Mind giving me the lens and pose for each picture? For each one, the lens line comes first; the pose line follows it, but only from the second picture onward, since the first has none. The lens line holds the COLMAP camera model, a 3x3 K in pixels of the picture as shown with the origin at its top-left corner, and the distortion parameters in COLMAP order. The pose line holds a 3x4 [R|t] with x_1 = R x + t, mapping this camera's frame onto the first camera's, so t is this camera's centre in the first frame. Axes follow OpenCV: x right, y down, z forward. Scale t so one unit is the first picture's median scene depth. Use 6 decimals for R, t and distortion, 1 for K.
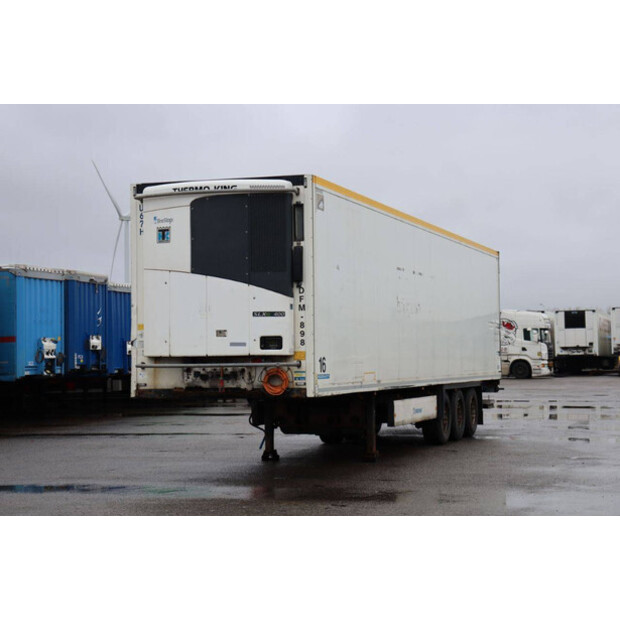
lens RADIAL K [[1358.8, 0, 321.4], [0, 1358.8, 296.0], [0, 0, 1]] dist [0.334304, 0.000000]
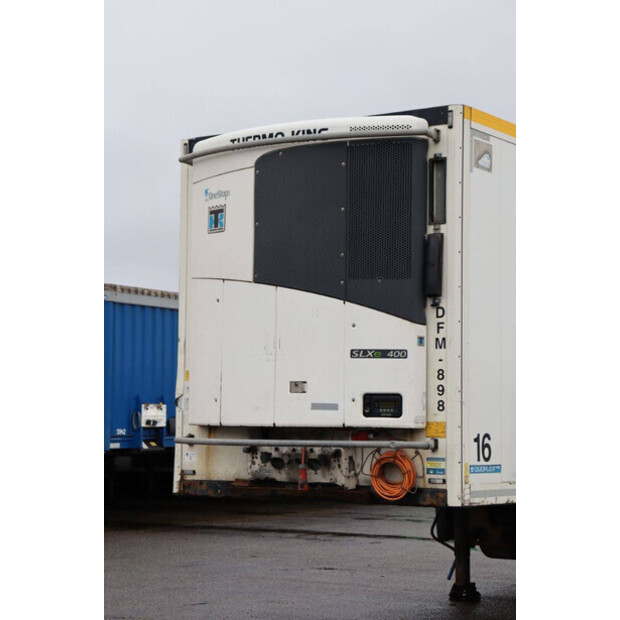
lens RADIAL K [[1508.4, 0, 309.4], [0, 1508.4, 310.7], [0, 0, 1]] dist [0.469249, 0.000000]
pose [[0.964620, 0.000931, -0.263641, 0.096944], [-0.009066, 0.999520, -0.029640, 0.014076], [0.263487, 0.030982, 0.964165, 0.384674]]
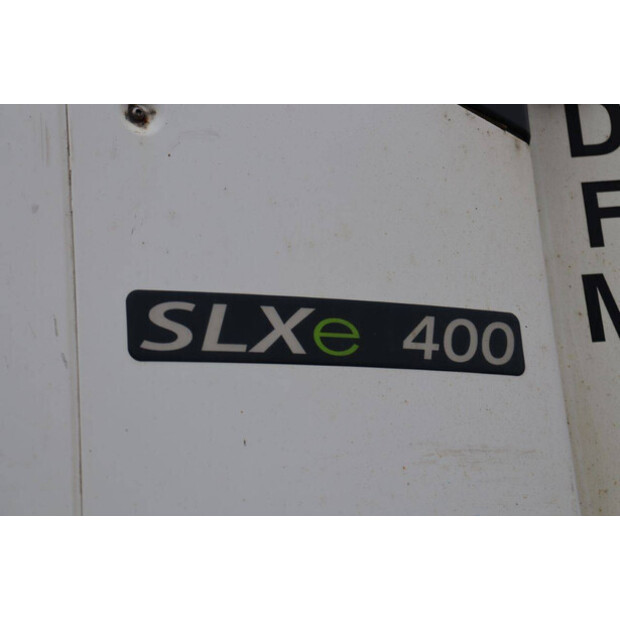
lens RADIAL K [[1508.4, 0, 310.8], [0, 1508.4, 309.7], [0, 0, 1]] dist [0.469249, 0.000000]
pose [[0.921901, 0.043416, 0.384985, -0.070670], [0.046364, 0.974196, -0.220889, 0.029622], [-0.384641, 0.221487, 0.896100, 0.913905]]
